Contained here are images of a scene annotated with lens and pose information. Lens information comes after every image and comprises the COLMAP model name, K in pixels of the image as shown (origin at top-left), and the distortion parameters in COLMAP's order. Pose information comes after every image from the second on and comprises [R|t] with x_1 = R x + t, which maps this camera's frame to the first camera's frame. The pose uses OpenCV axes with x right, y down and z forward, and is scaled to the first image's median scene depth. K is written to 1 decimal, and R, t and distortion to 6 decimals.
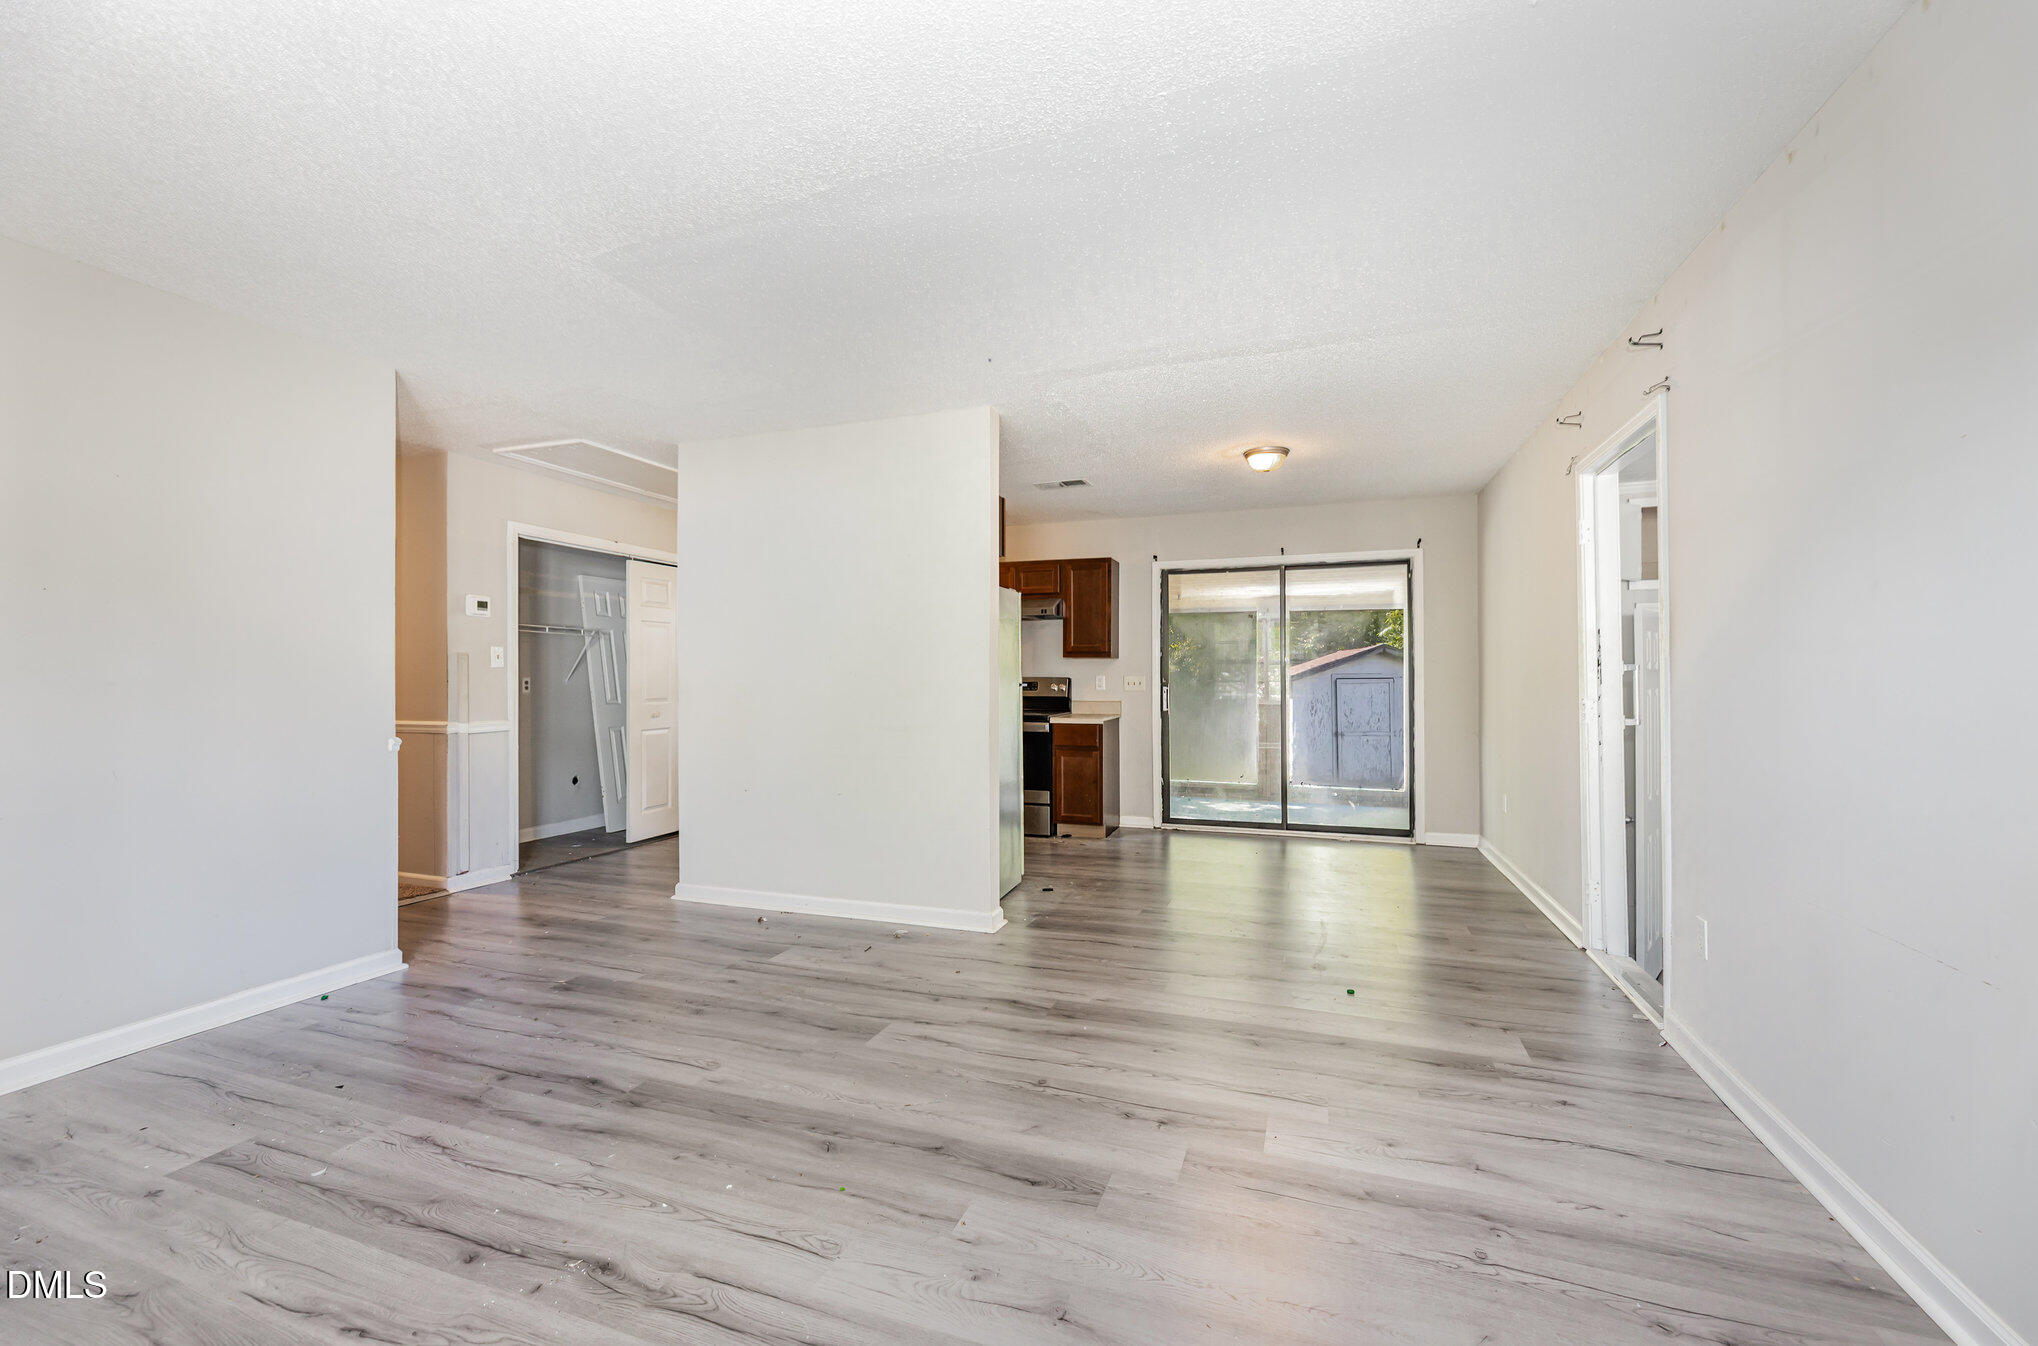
lens RADIAL K [[840.8, 0, 1011.8], [0, 840.8, 675.6], [0, 0, 1]] dist [-0.000992, -0.000127]
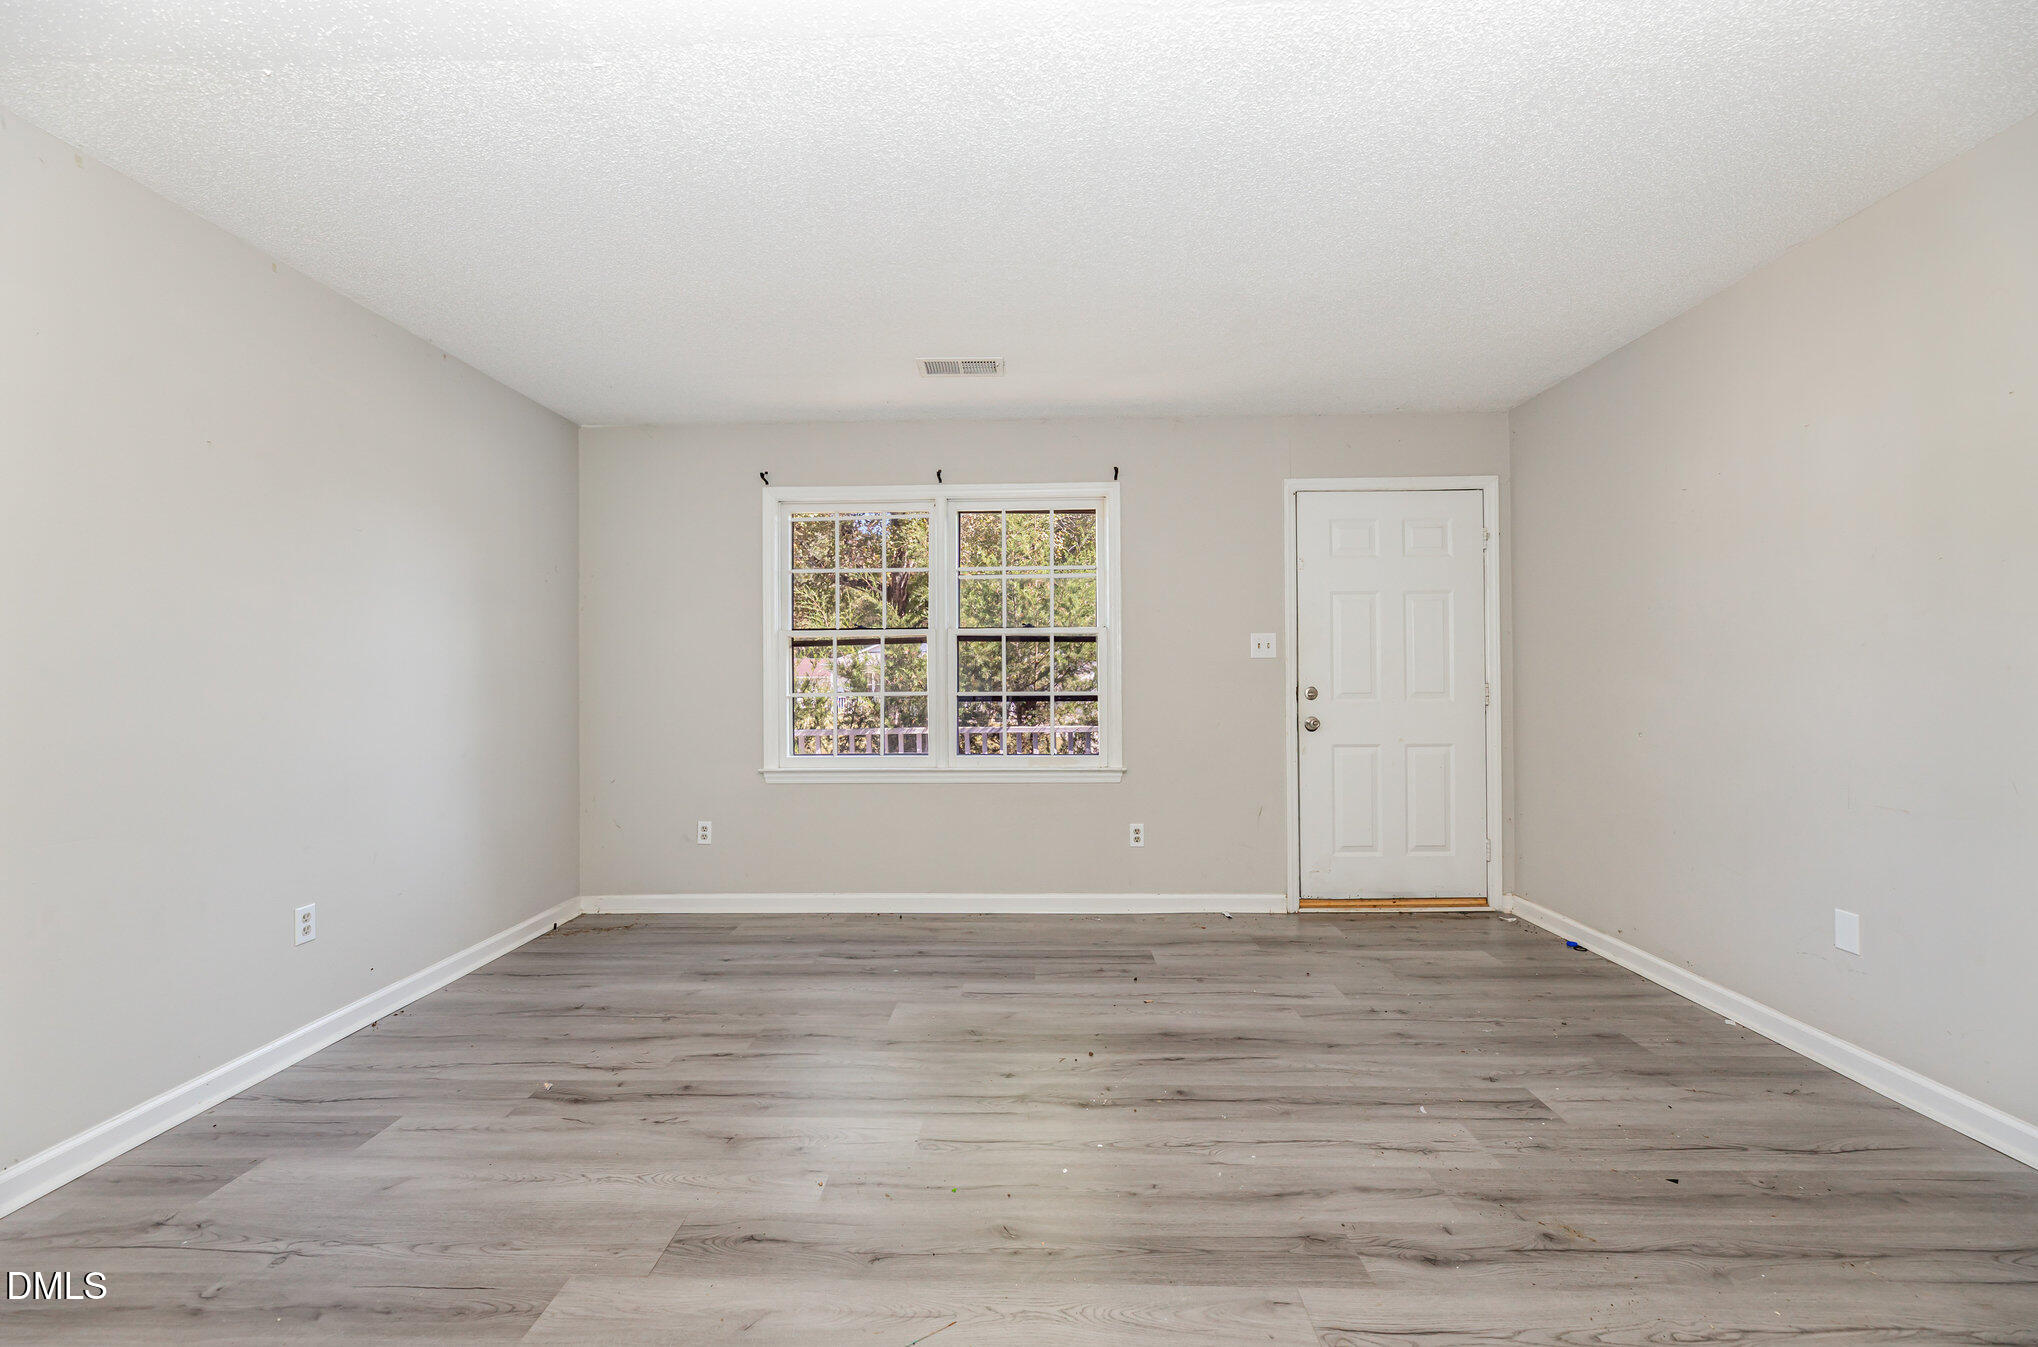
lens RADIAL K [[840.8, 0, 1011.8], [0, 840.8, 676.1], [0, 0, 1]] dist [-0.000992, -0.000127]
pose [[-0.948611, 0.012293, -0.316205, 0.035619], [0.015028, 0.999868, -0.006213, 0.015517], [0.316087, -0.010646, -0.948671, 1.825120]]
